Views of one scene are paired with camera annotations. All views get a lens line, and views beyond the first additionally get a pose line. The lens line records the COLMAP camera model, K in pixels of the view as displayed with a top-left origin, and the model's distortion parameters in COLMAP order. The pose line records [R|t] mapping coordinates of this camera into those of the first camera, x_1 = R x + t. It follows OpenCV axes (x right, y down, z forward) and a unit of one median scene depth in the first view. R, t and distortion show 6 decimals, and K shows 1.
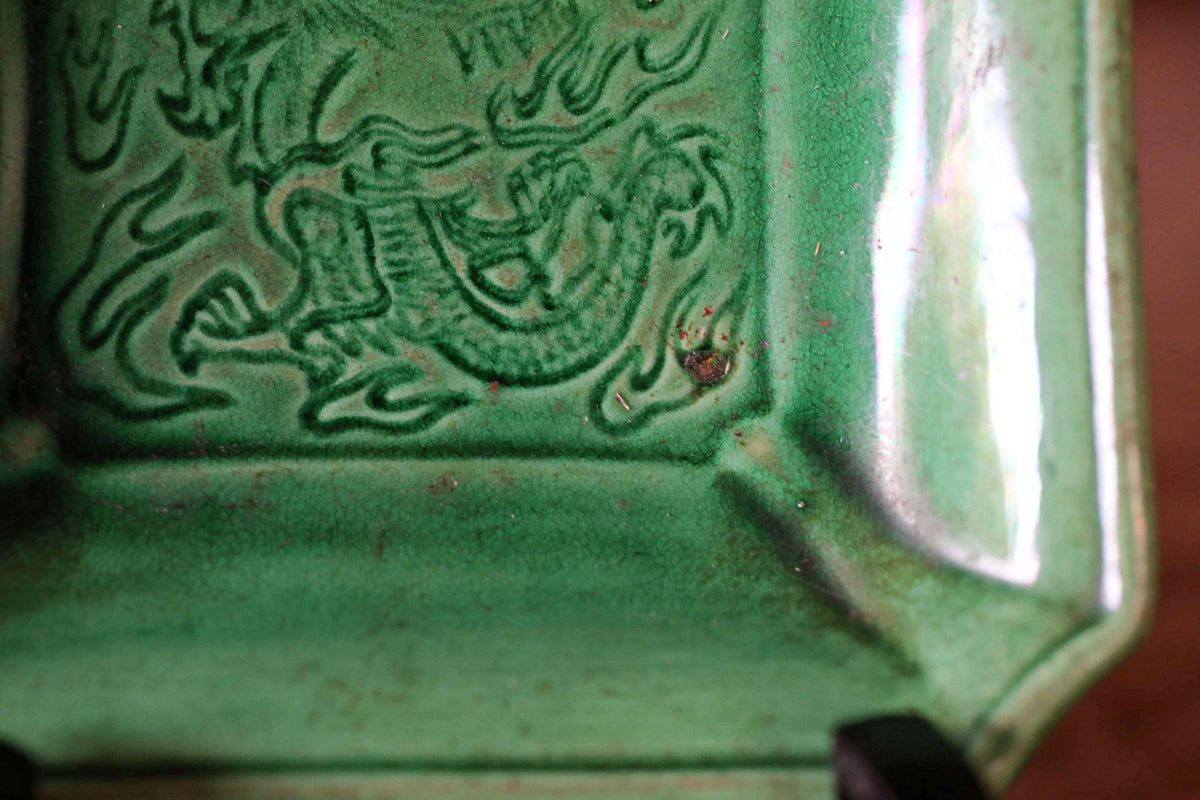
lens RADIAL K [[2017.5, 0, 612.5], [0, 2017.5, 411.4], [0, 0, 1]] dist [0.016783, 0.000000]
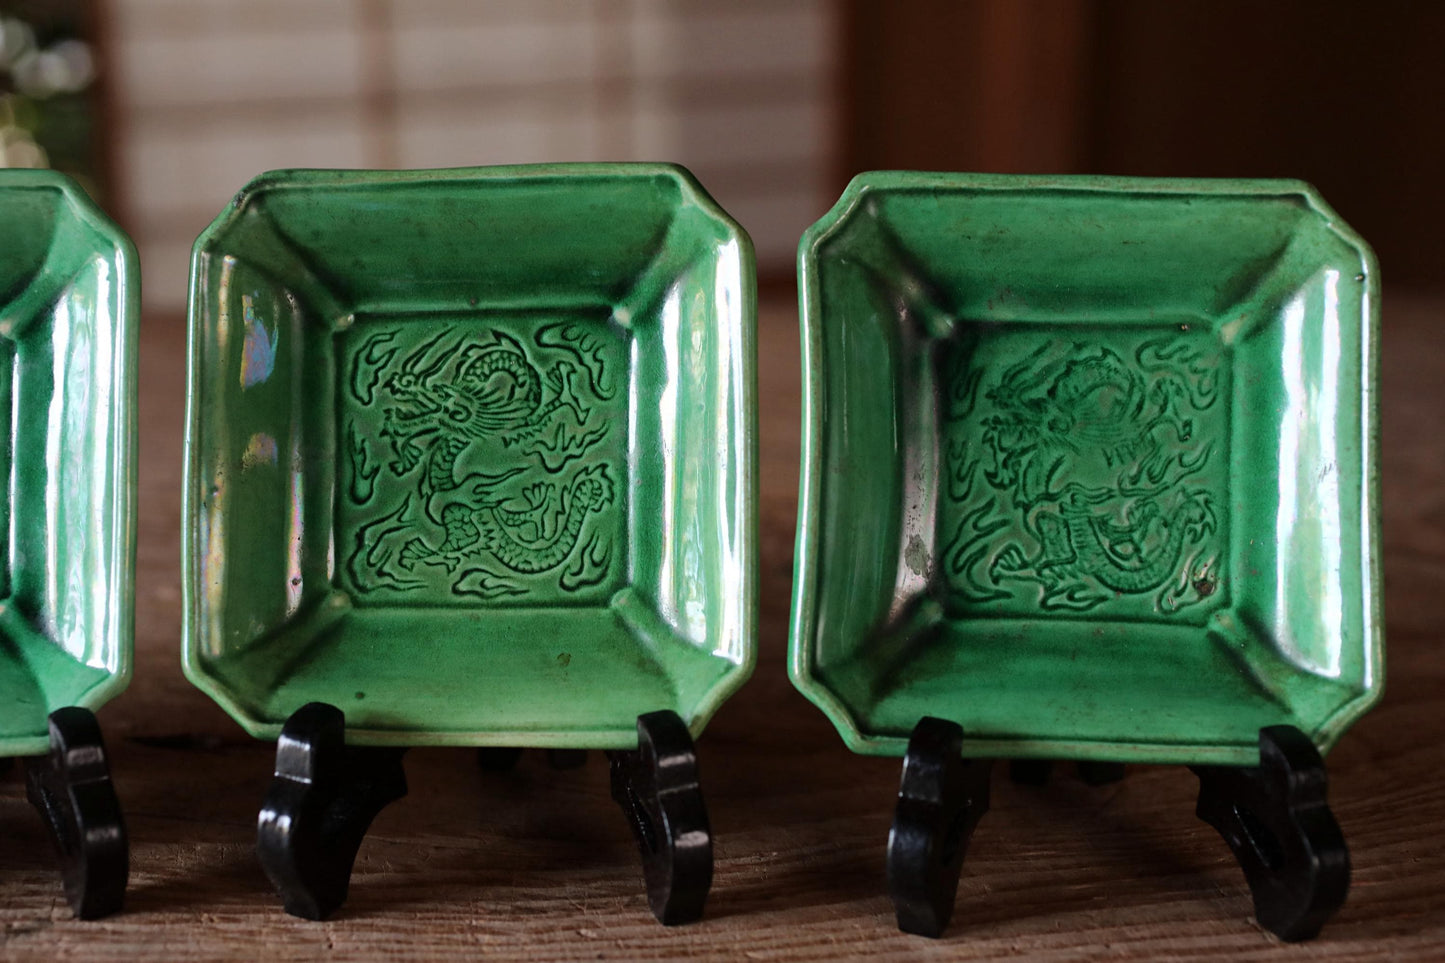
lens RADIAL K [[2429.4, 0, 695.8], [0, 2429.4, 488.3], [0, 0, 1]] dist [0.016783, 0.000000]
pose [[0.998402, 0.029652, -0.048105, -0.436520], [-0.030925, 0.999186, -0.025922, -0.047832], [0.047297, 0.027368, 0.998506, -2.004902]]
